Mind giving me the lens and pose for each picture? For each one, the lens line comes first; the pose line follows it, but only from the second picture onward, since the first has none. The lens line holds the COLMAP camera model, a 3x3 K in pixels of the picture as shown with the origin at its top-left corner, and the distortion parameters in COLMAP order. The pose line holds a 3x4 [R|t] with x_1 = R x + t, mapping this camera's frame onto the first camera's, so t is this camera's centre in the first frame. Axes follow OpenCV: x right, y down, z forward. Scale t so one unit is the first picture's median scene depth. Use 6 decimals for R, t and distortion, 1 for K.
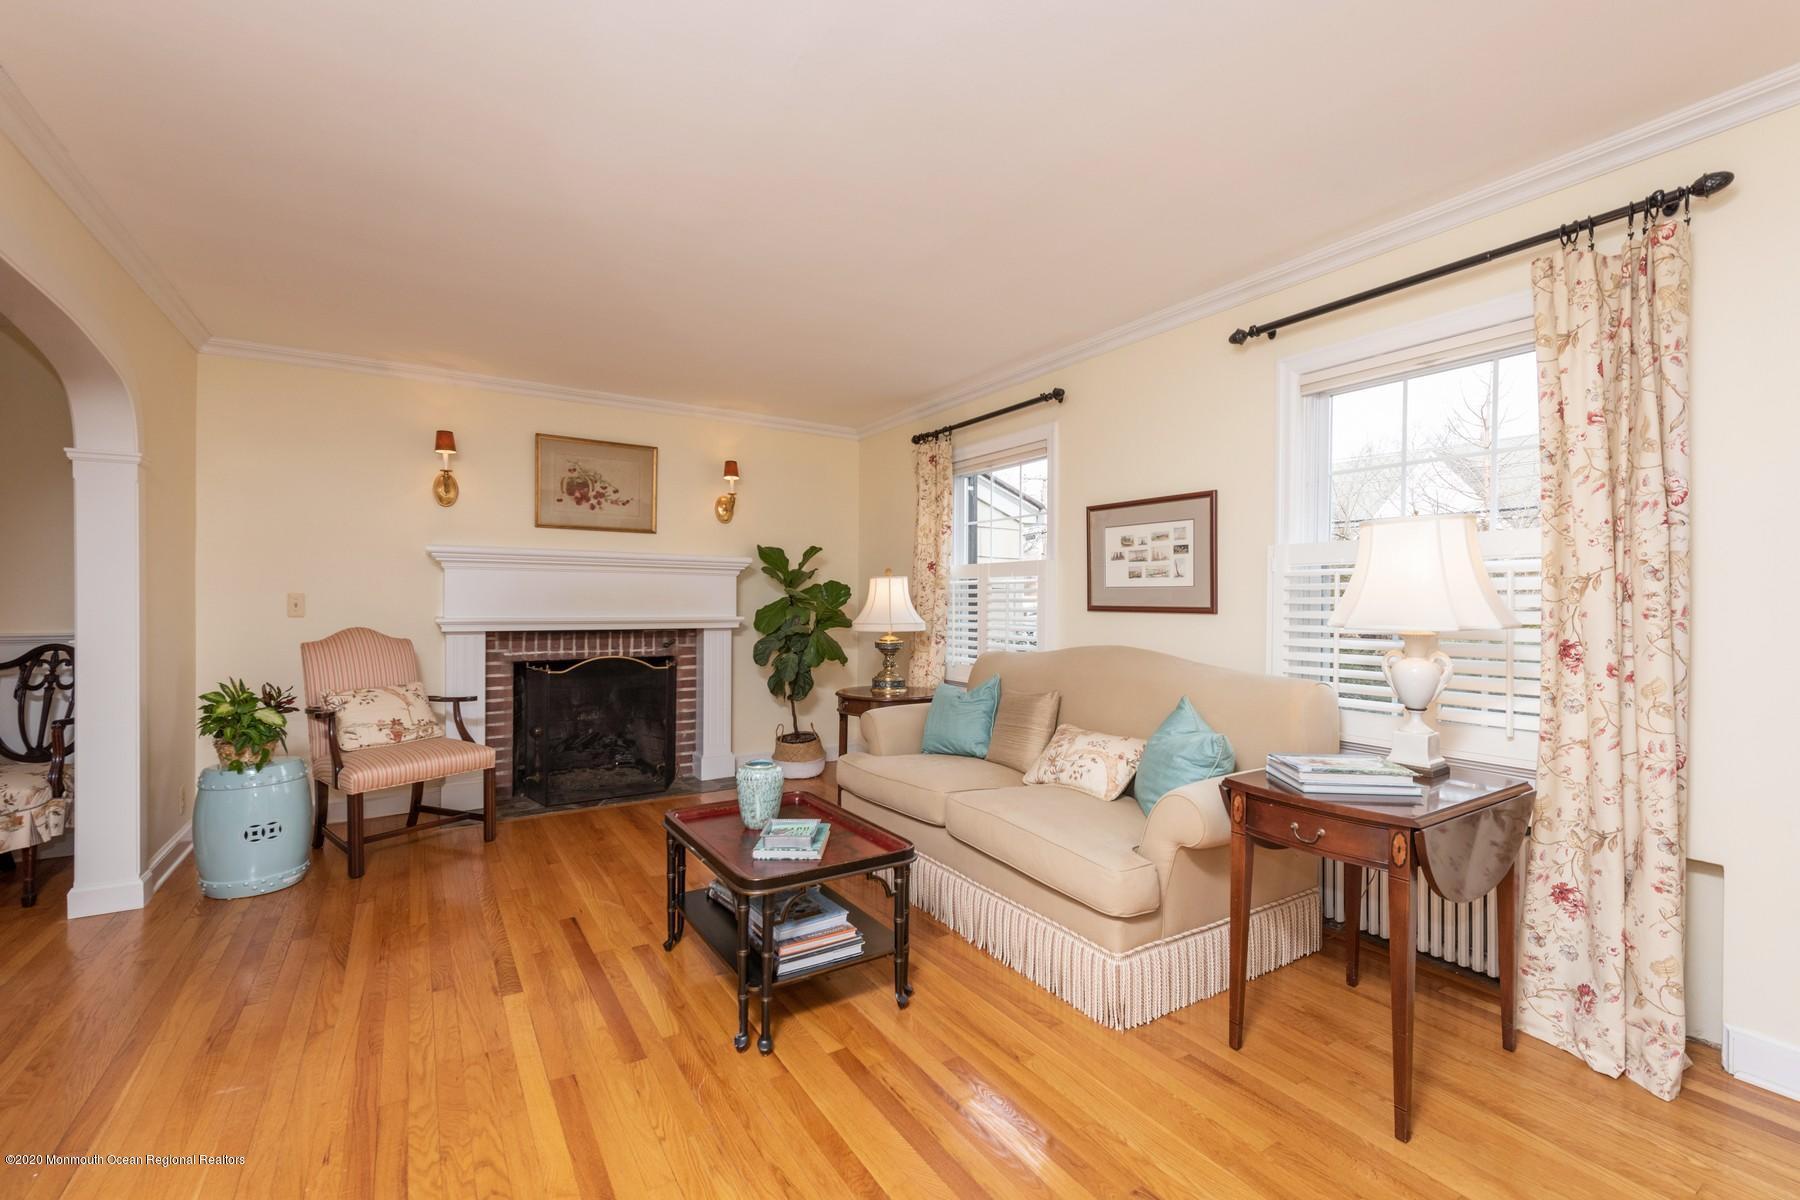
lens RADIAL K [[764.4, 0, 882.1], [0, 764.4, 610.6], [0, 0, 1]] dist [0.014453, -0.001606]
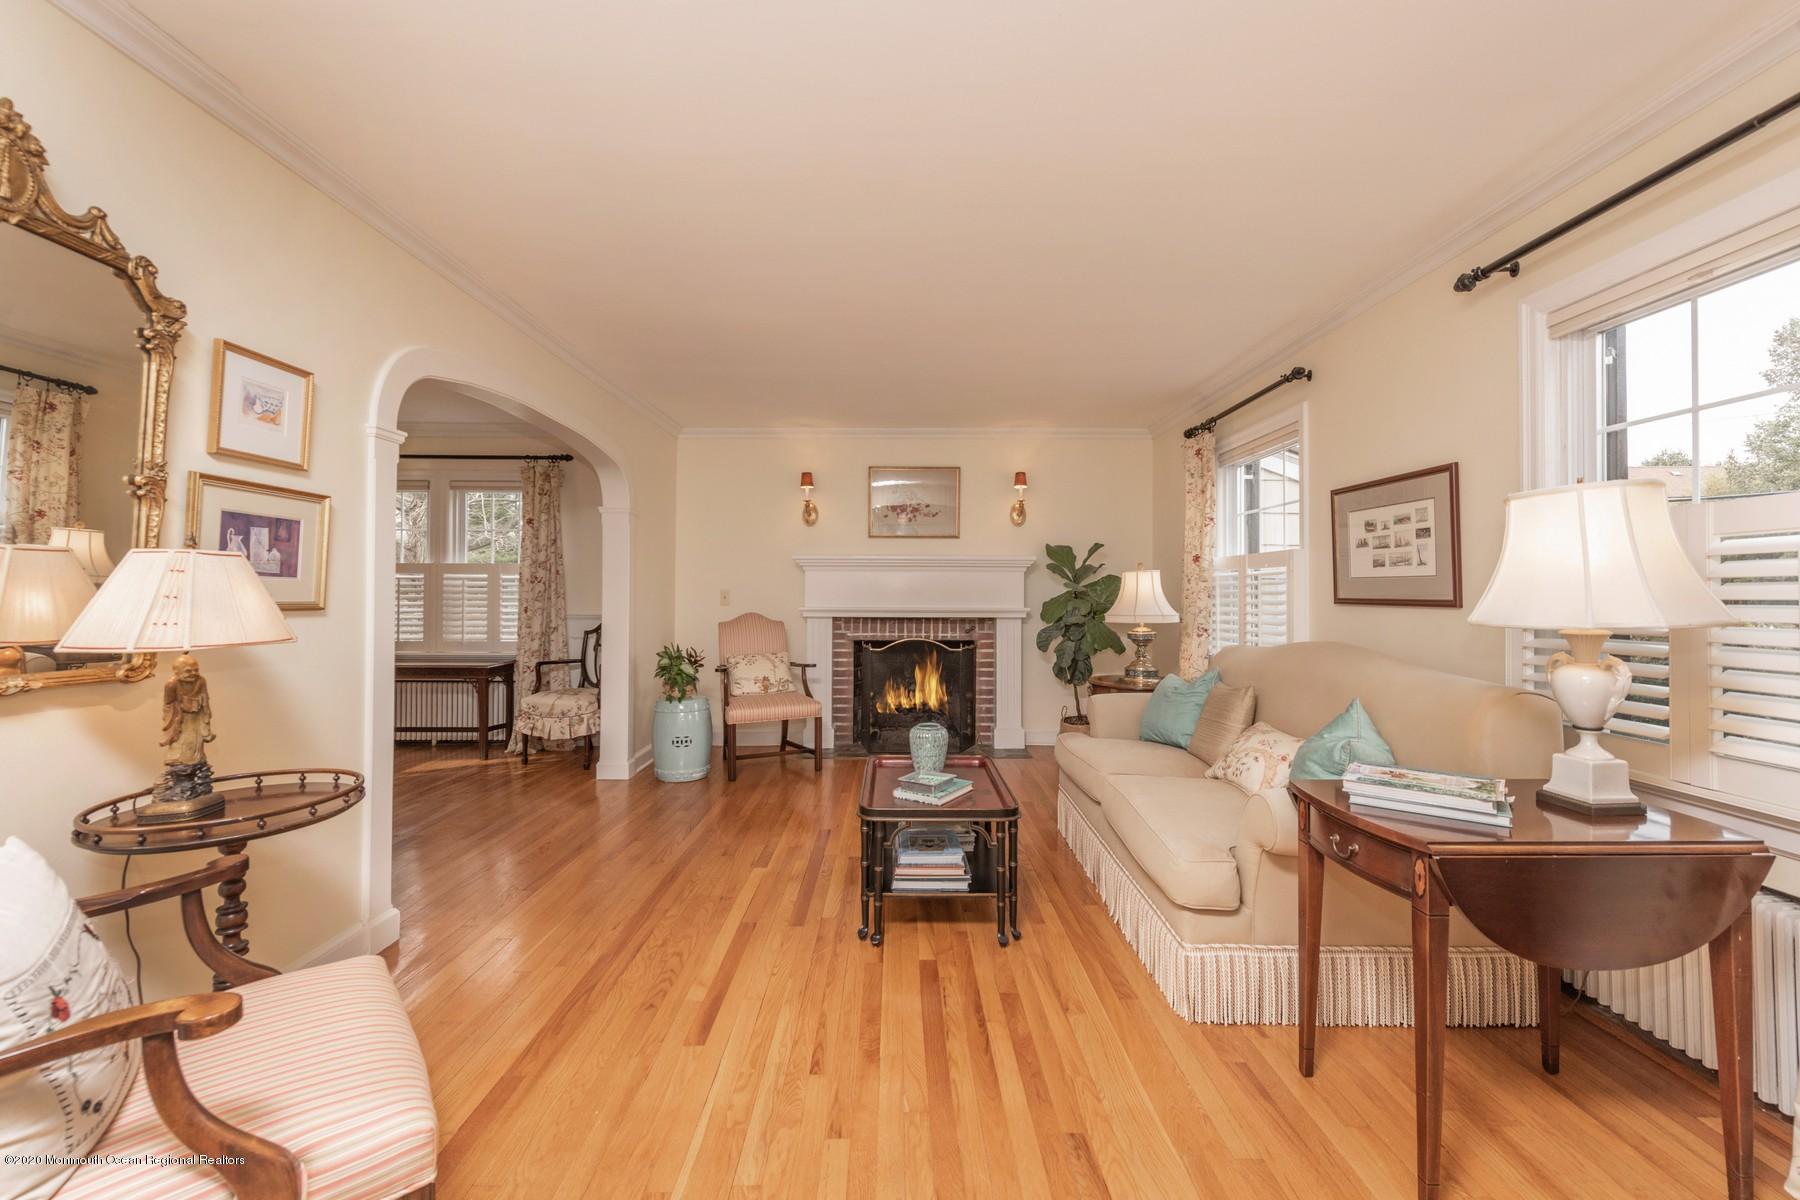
lens RADIAL K [[707.1, 0, 888.3], [0, 707.1, 589.8], [0, 0, 1]] dist [0.020357, -0.004369]
pose [[0.848555, -0.005343, -0.529080, 0.271811], [-0.004510, 0.999840, -0.017330, 0.000685], [0.529087, 0.017092, 0.848395, -0.004549]]
